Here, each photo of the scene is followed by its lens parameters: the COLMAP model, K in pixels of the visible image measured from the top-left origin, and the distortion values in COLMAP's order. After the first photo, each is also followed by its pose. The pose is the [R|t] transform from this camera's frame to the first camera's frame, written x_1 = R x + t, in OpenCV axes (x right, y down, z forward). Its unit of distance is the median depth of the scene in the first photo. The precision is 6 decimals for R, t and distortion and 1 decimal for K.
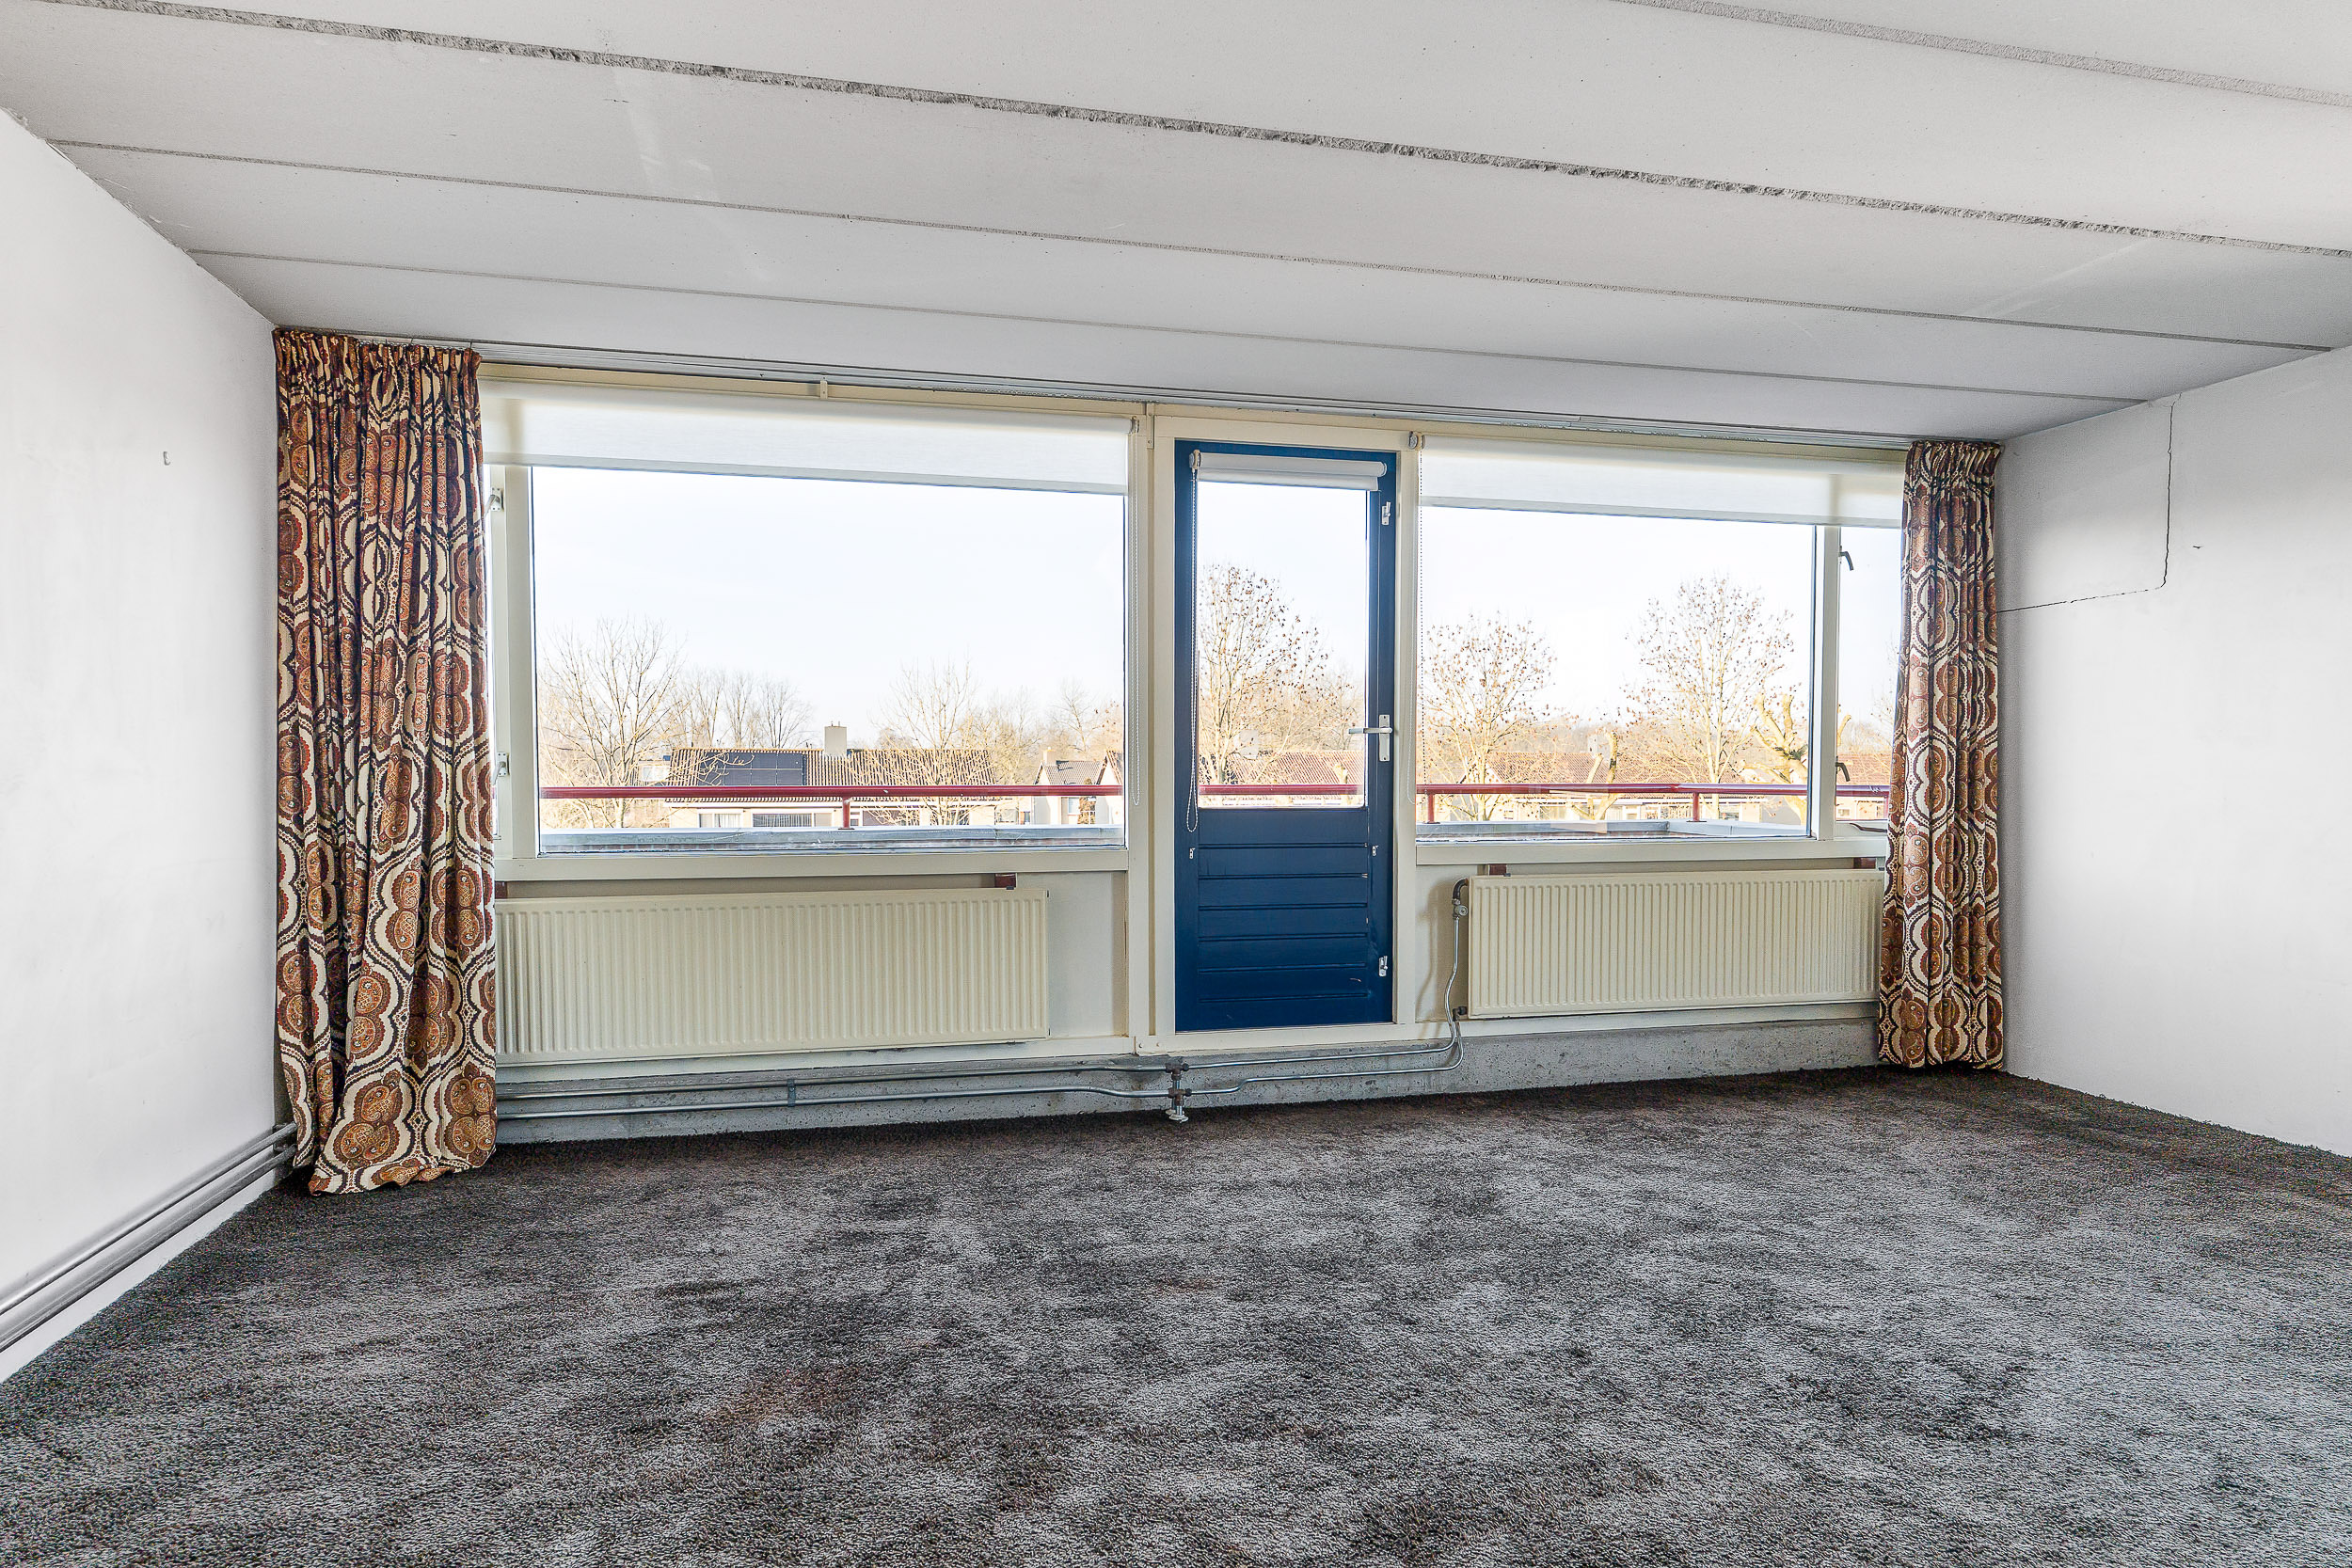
lens RADIAL K [[1422.8, 0, 1179.2], [0, 1422.8, 824.7], [0, 0, 1]] dist [-0.004819, -0.000763]
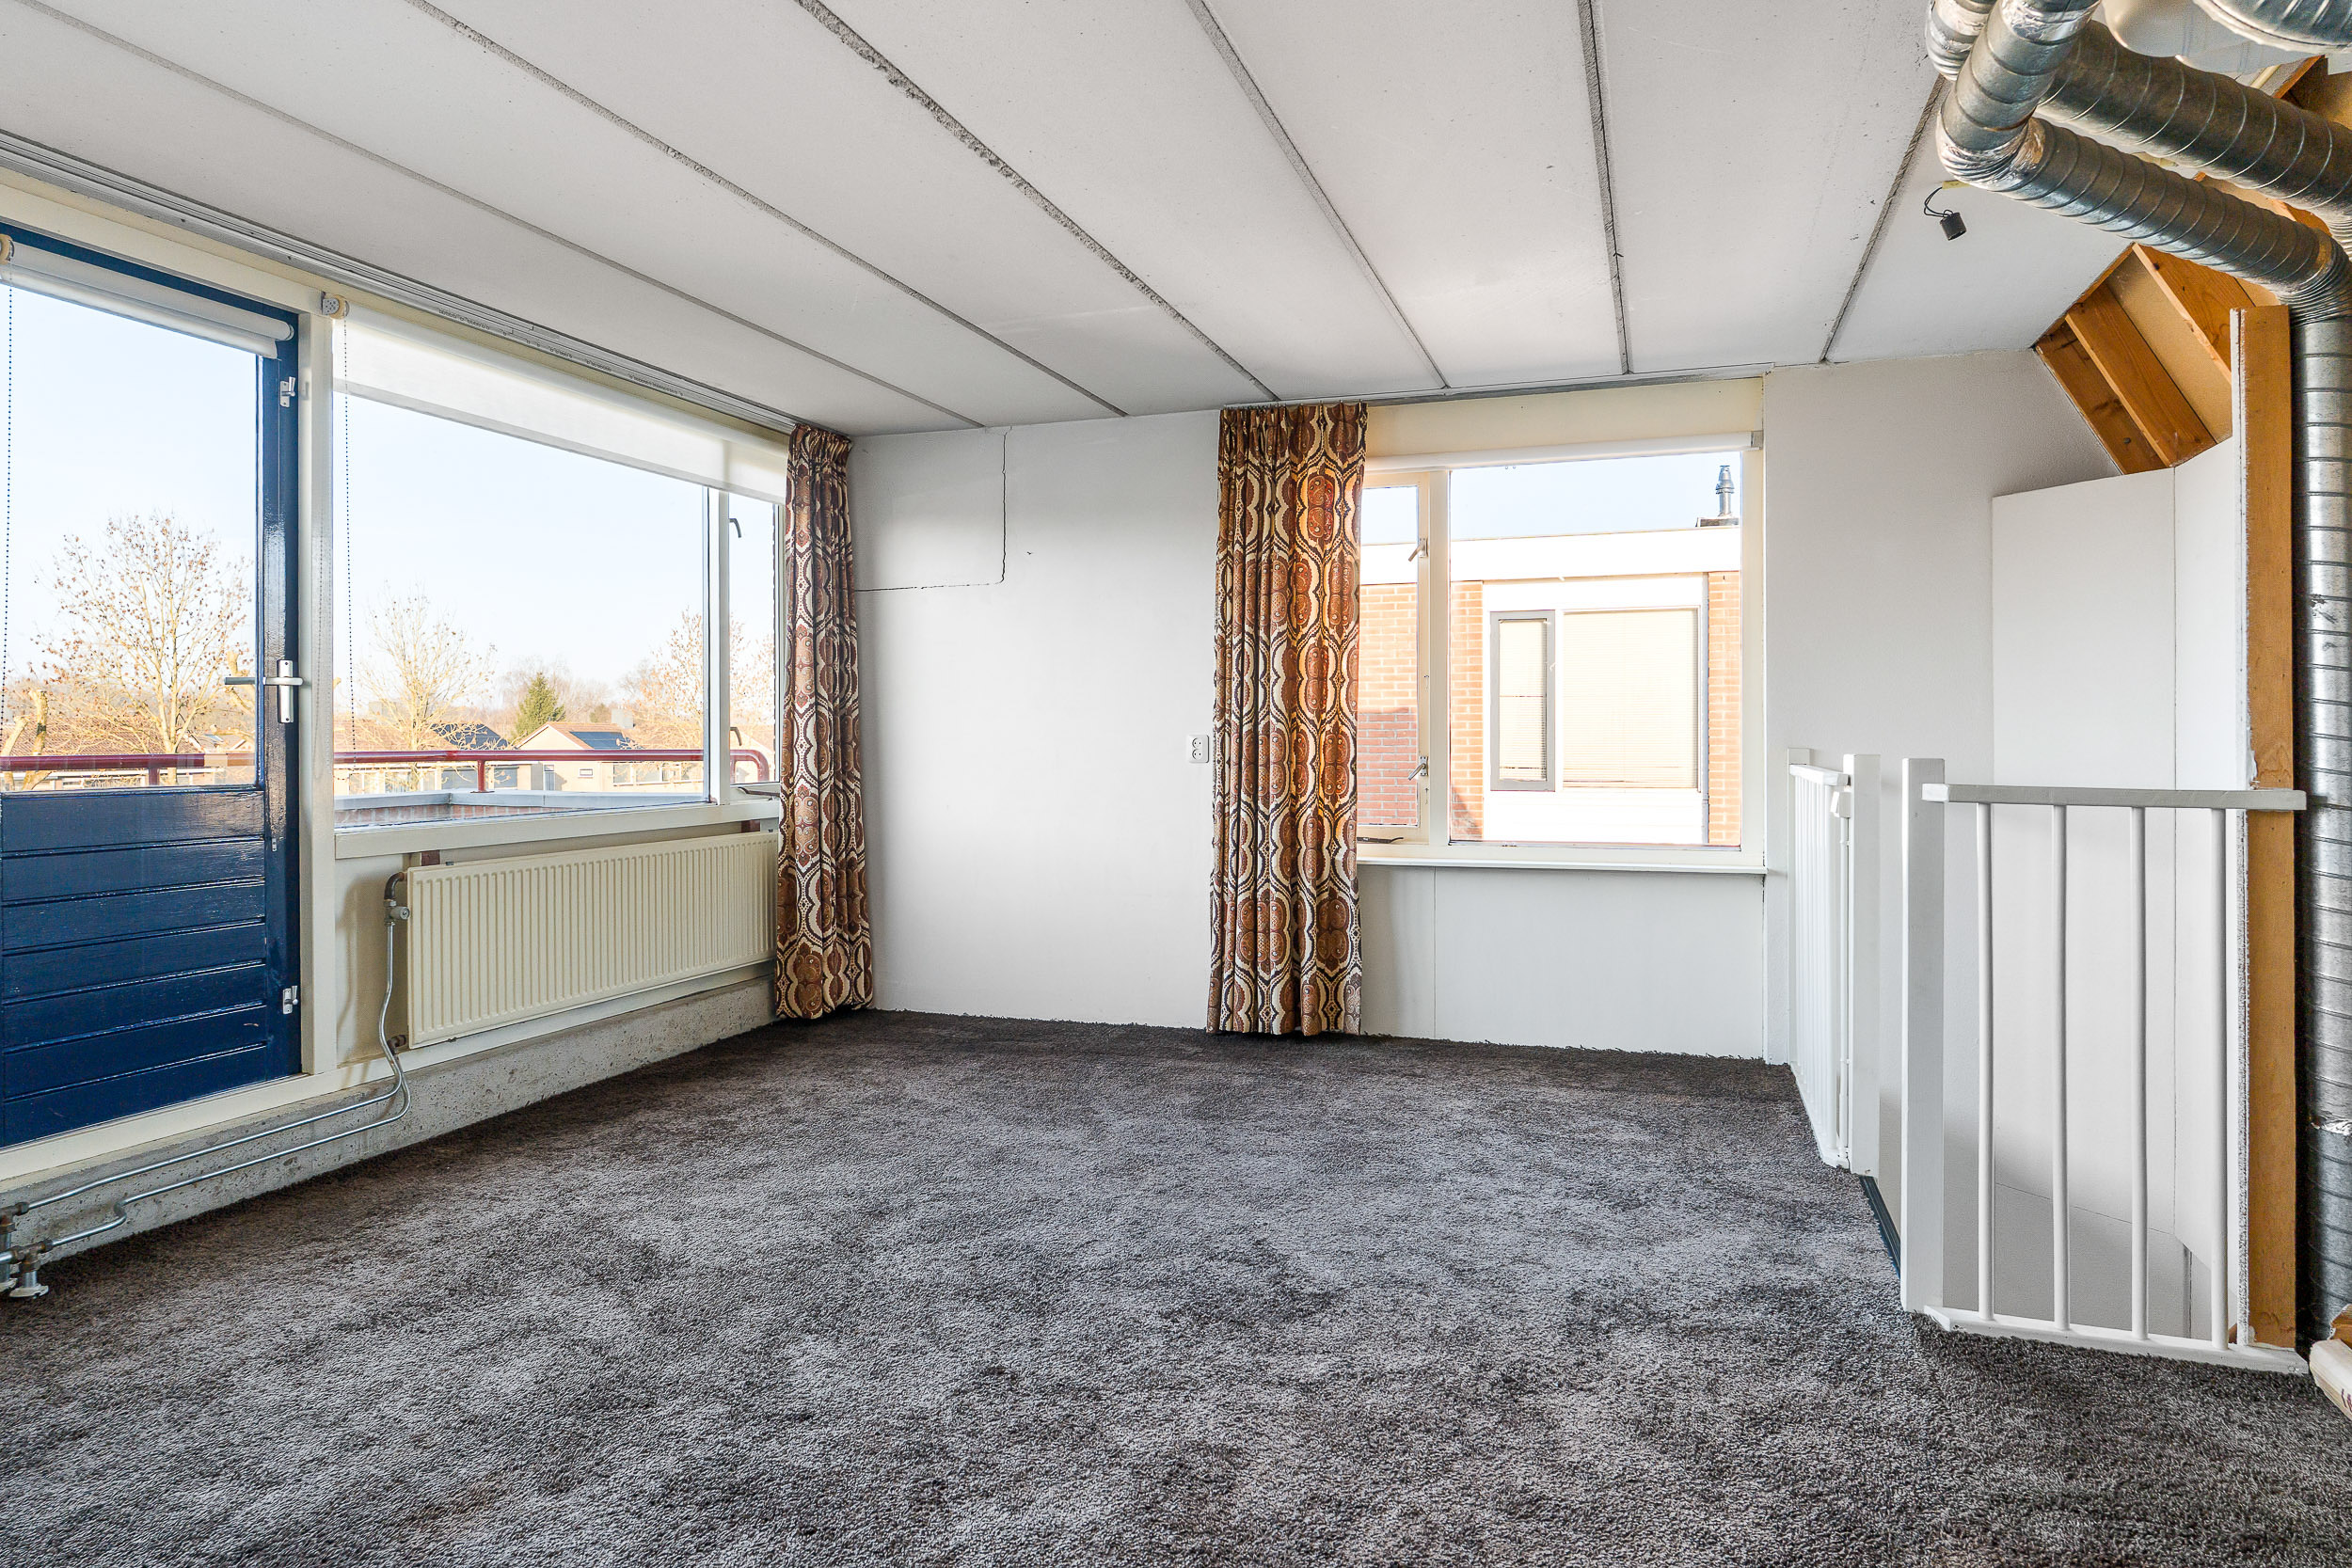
lens RADIAL K [[1417.7, 0, 1174.9], [0, 1417.7, 735.0], [0, 0, 1]] dist [-0.004638, 0.000957]
pose [[0.545316, -0.000712, 0.838230, -0.212721], [0.034118, 0.999190, -0.021347, -0.006275], [-0.837536, 0.040239, 0.544899, 0.200594]]
